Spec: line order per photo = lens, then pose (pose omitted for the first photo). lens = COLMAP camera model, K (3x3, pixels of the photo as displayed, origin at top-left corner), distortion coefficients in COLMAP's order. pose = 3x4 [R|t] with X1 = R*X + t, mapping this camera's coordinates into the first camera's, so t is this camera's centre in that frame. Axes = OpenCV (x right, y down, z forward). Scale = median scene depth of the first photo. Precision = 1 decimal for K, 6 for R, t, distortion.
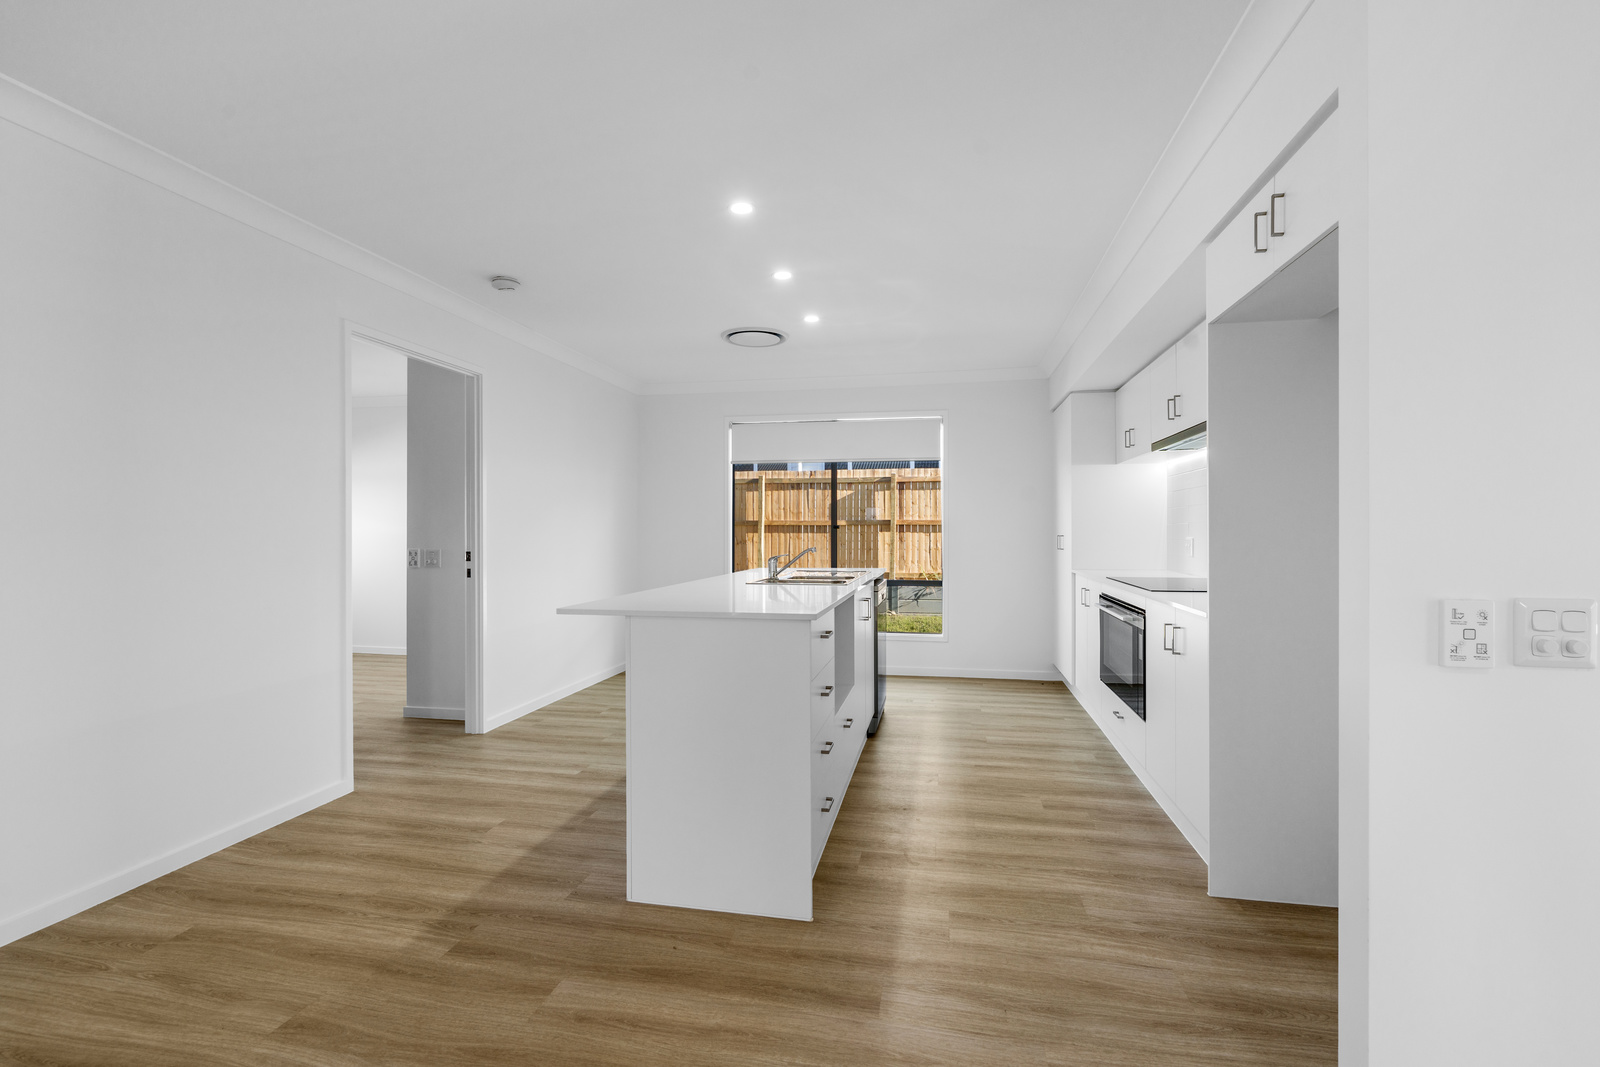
lens RADIAL K [[730.6, 0, 799.8], [0, 730.6, 532.9], [0, 0, 1]] dist [-0.001404, -0.000193]
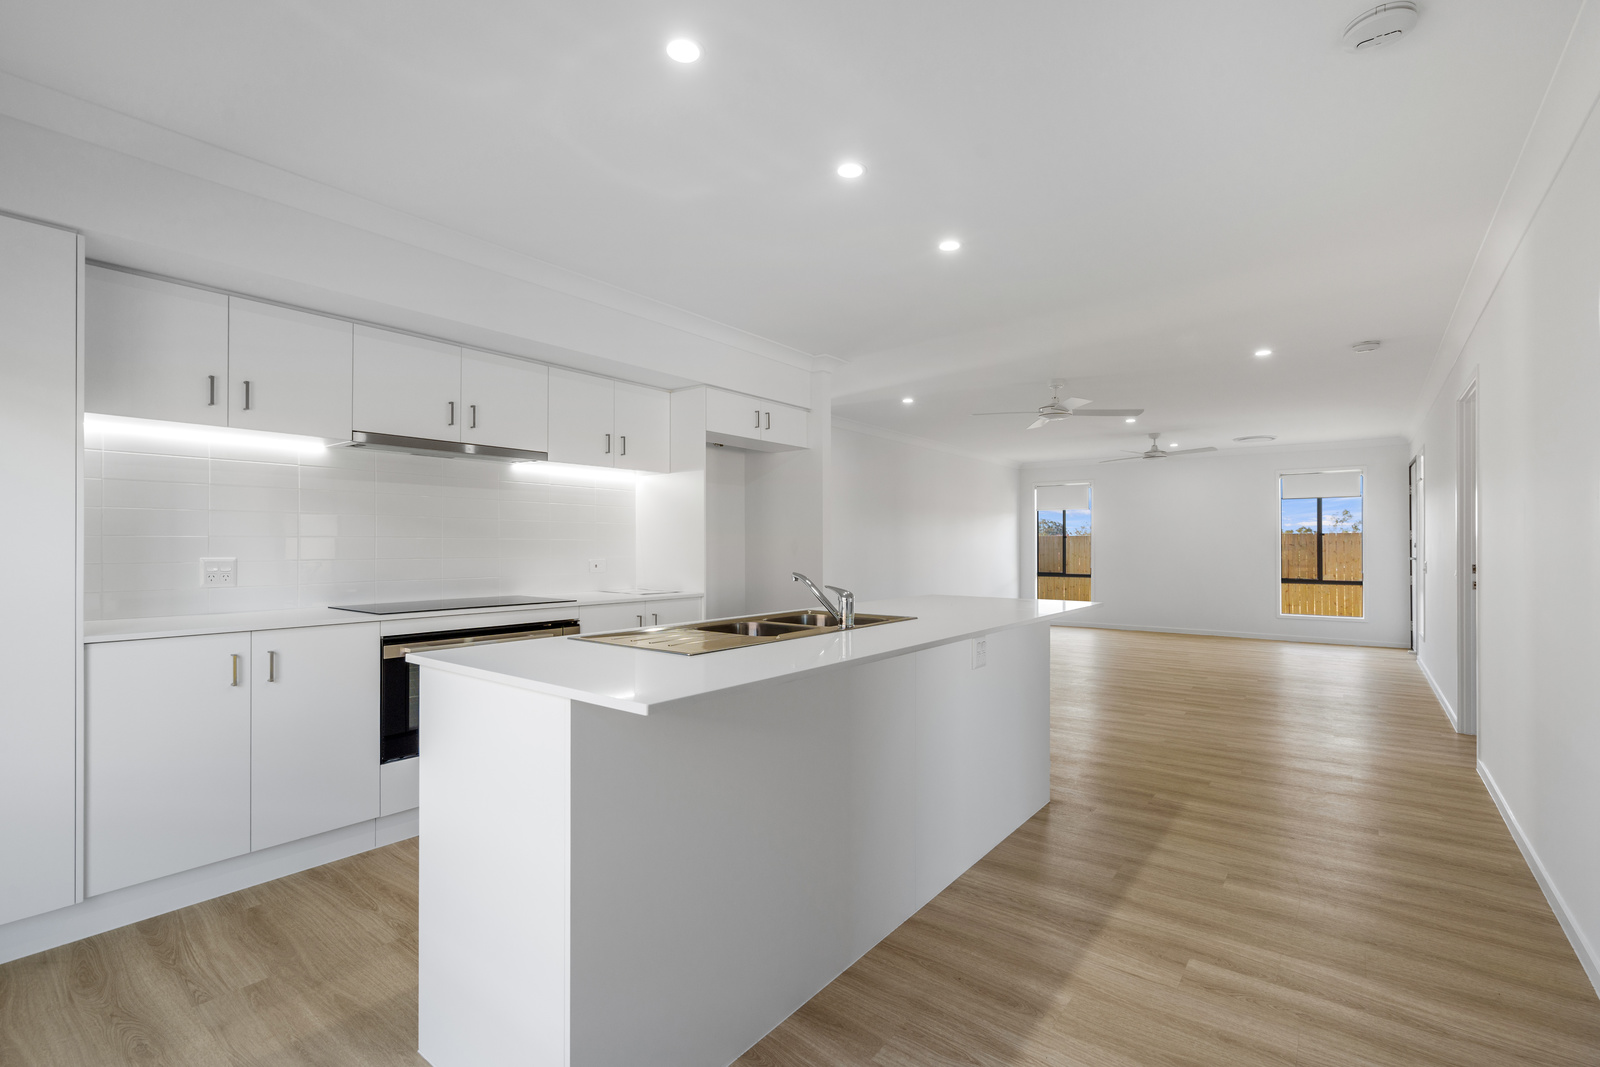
lens RADIAL K [[730.6, 0, 798.2], [0, 730.6, 539.1], [0, 0, 1]] dist [-0.001404, -0.000193]
pose [[-0.899056, 0.005571, 0.437799, -0.344730], [0.003342, 0.999977, -0.005861, -0.006657], [-0.437822, -0.003807, -0.899054, 2.042100]]
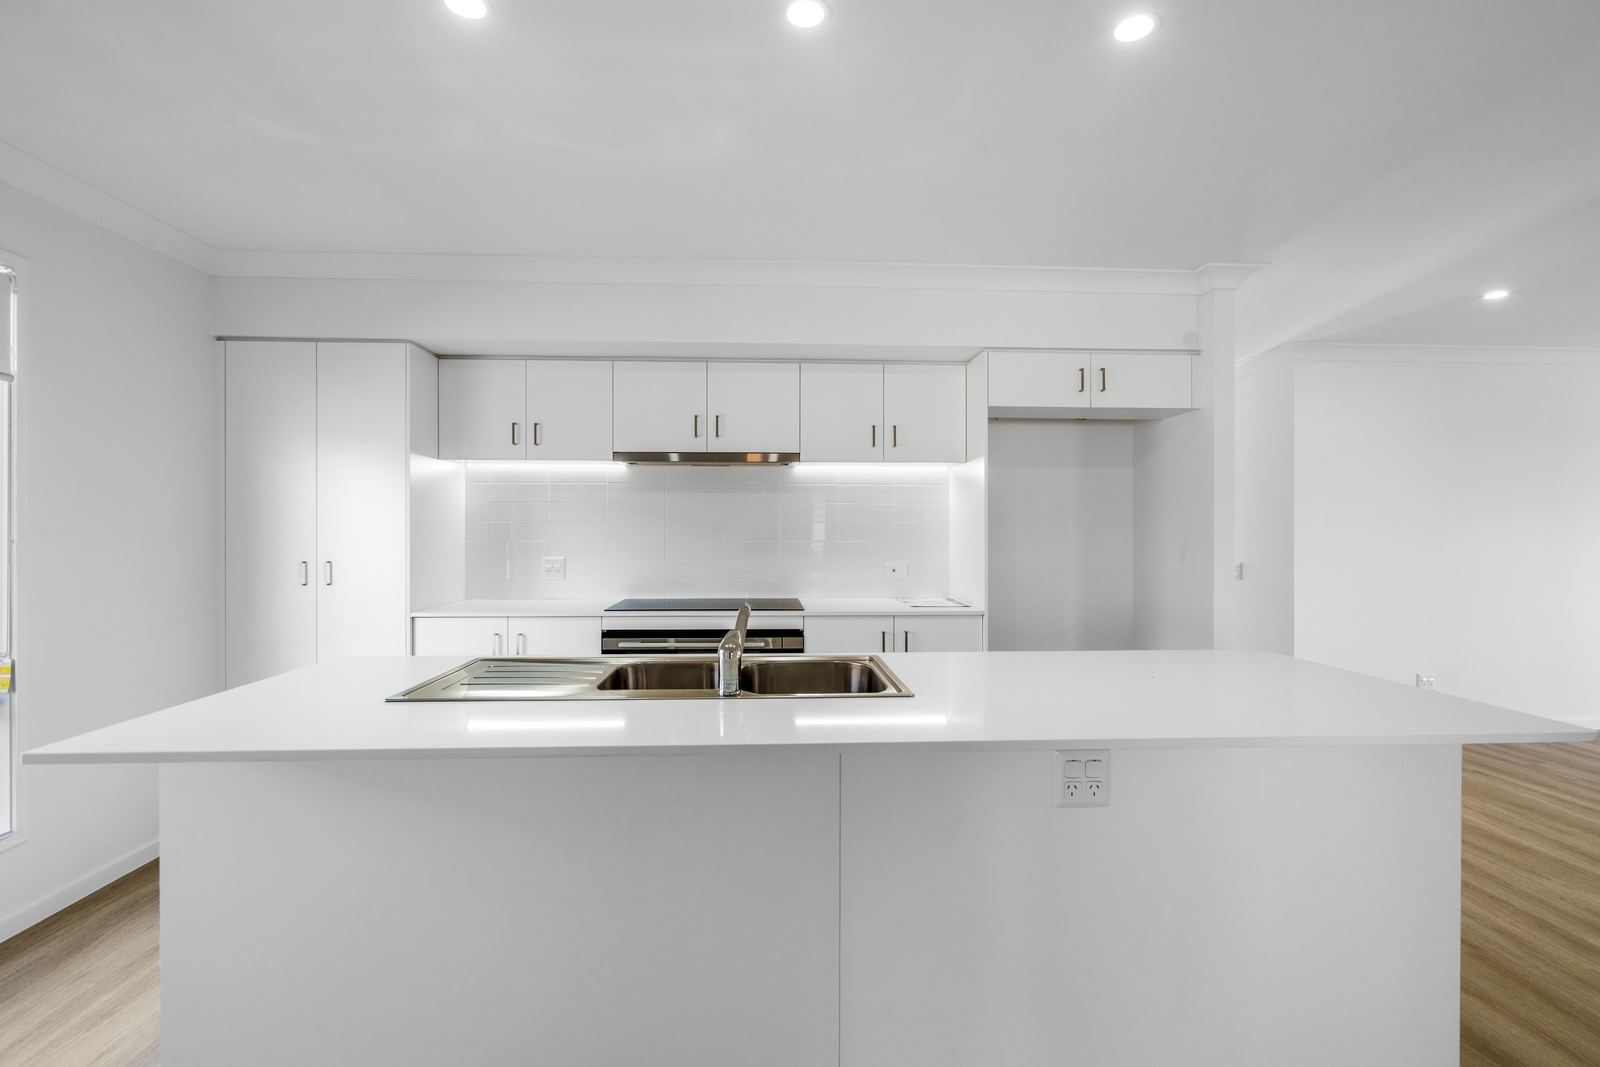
lens RADIAL K [[730.6, 0, 800.0], [0, 730.6, 532.1], [0, 0, 1]] dist [-0.001404, -0.000193]
pose [[-0.248282, -0.002952, 0.968683, -0.555542], [0.002698, 0.999989, 0.003739, -0.034516], [-0.968684, 0.003542, -0.248271, 1.477809]]
